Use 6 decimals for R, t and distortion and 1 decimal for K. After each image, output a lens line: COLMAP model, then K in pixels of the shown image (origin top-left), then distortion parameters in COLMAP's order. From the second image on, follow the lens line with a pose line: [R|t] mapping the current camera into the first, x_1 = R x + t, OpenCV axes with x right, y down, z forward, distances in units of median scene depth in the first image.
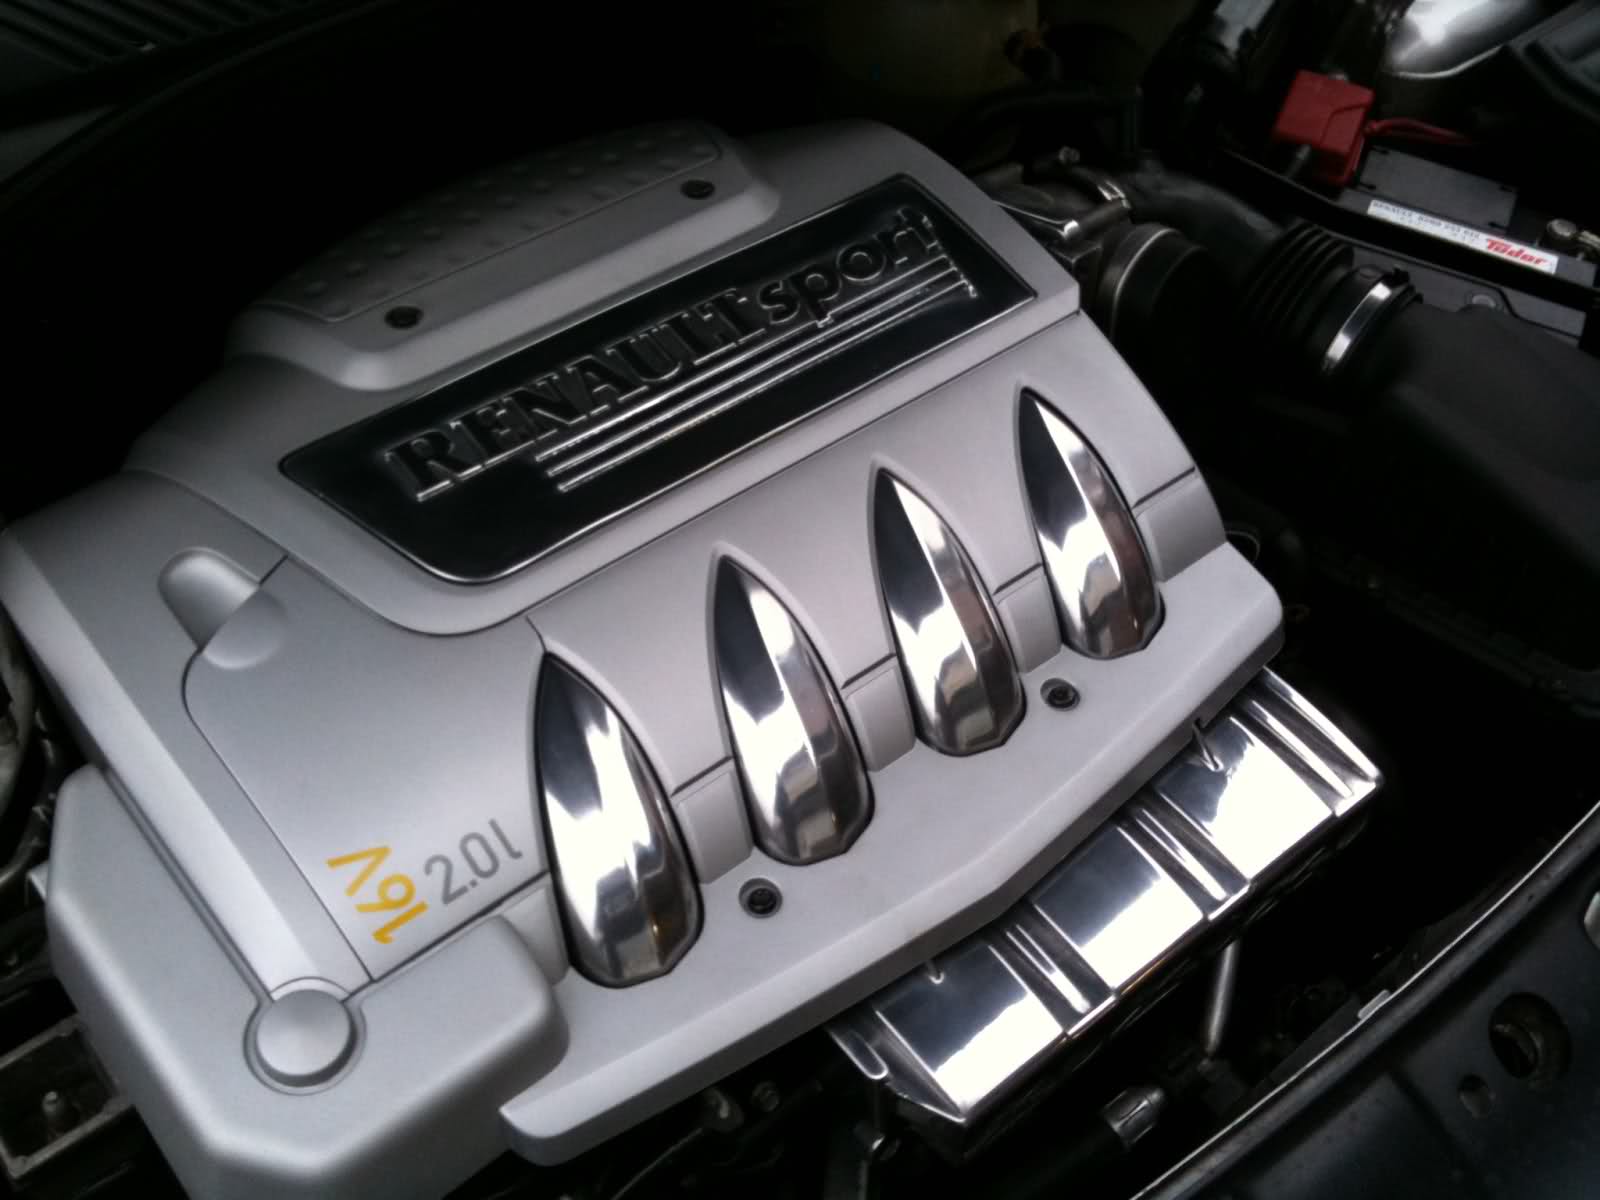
lens RADIAL K [[1669.5, 0, 800.0], [0, 1669.5, 600.0], [0, 0, 1]] dist [0.045435, -0.238950]
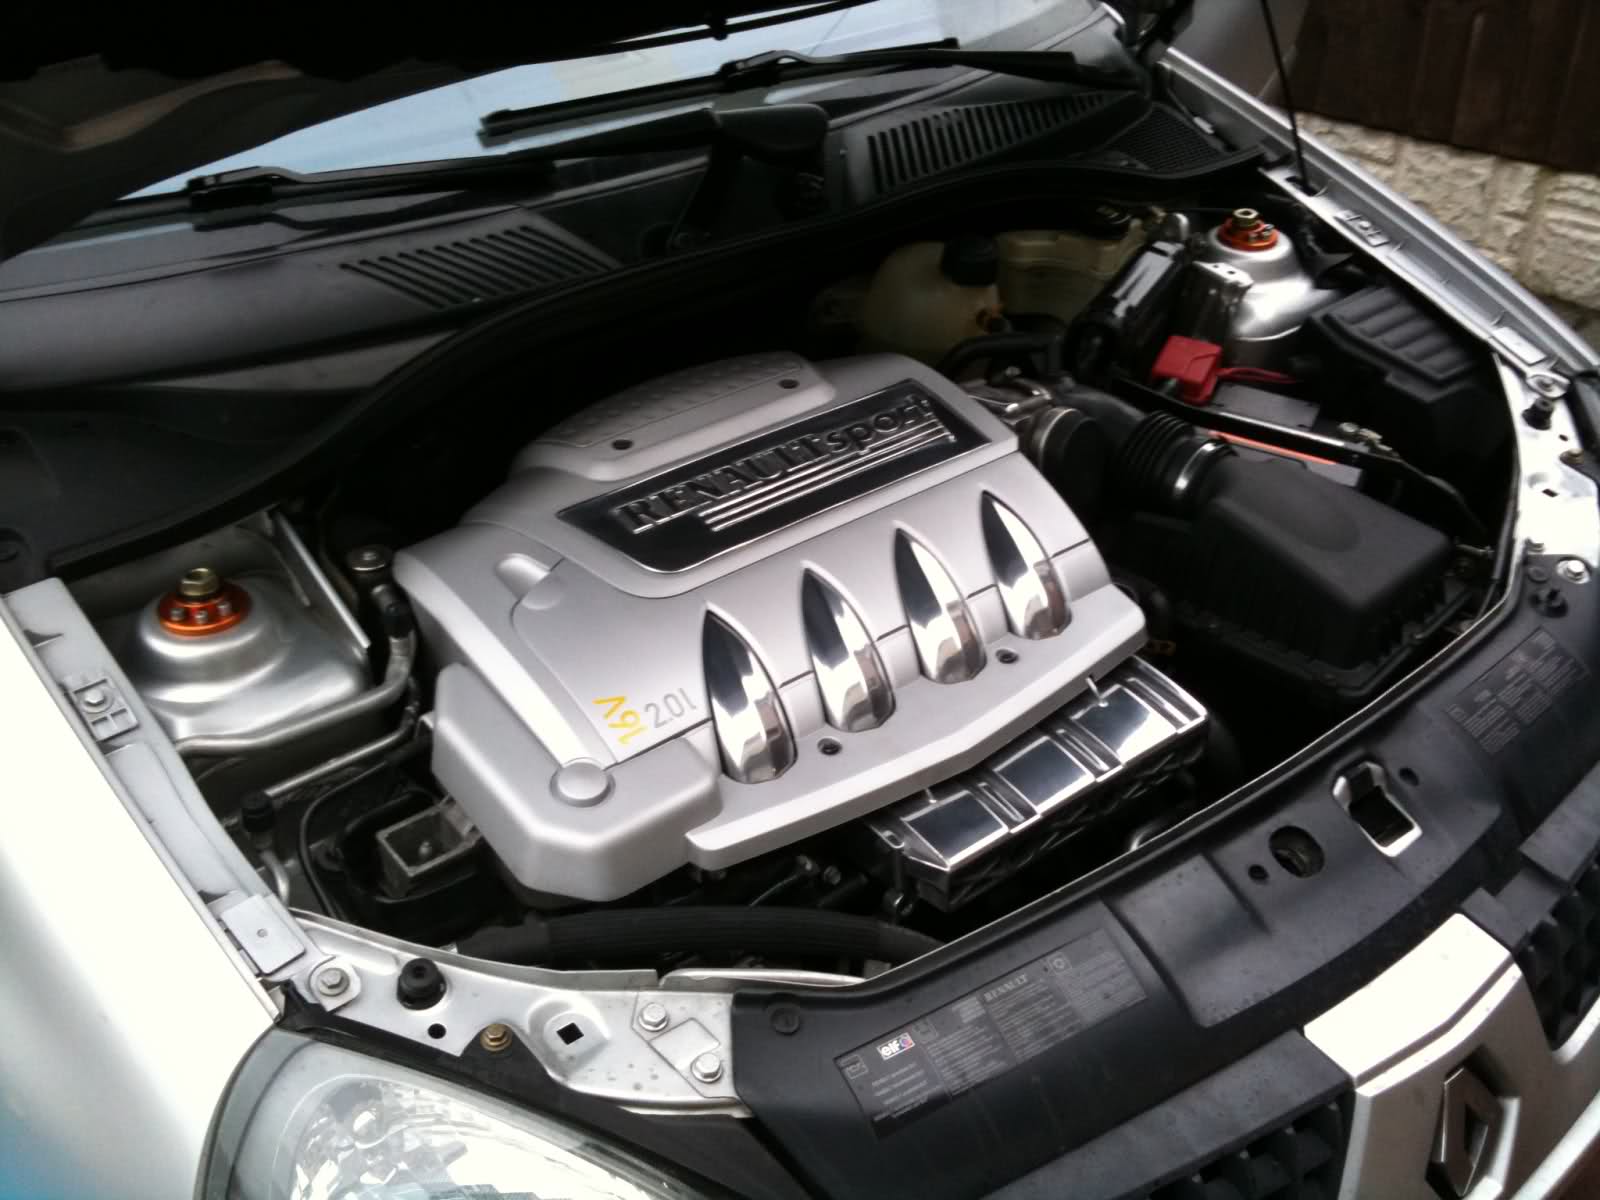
lens RADIAL K [[1669.5, 0, 800.0], [0, 1669.5, 600.0], [0, 0, 1]] dist [0.045435, -0.238950]
pose [[0.999689, -0.004705, -0.024478, -0.009709], [-0.000790, 0.975545, -0.219799, 0.351658], [0.024913, 0.219750, 0.975238, -0.620928]]
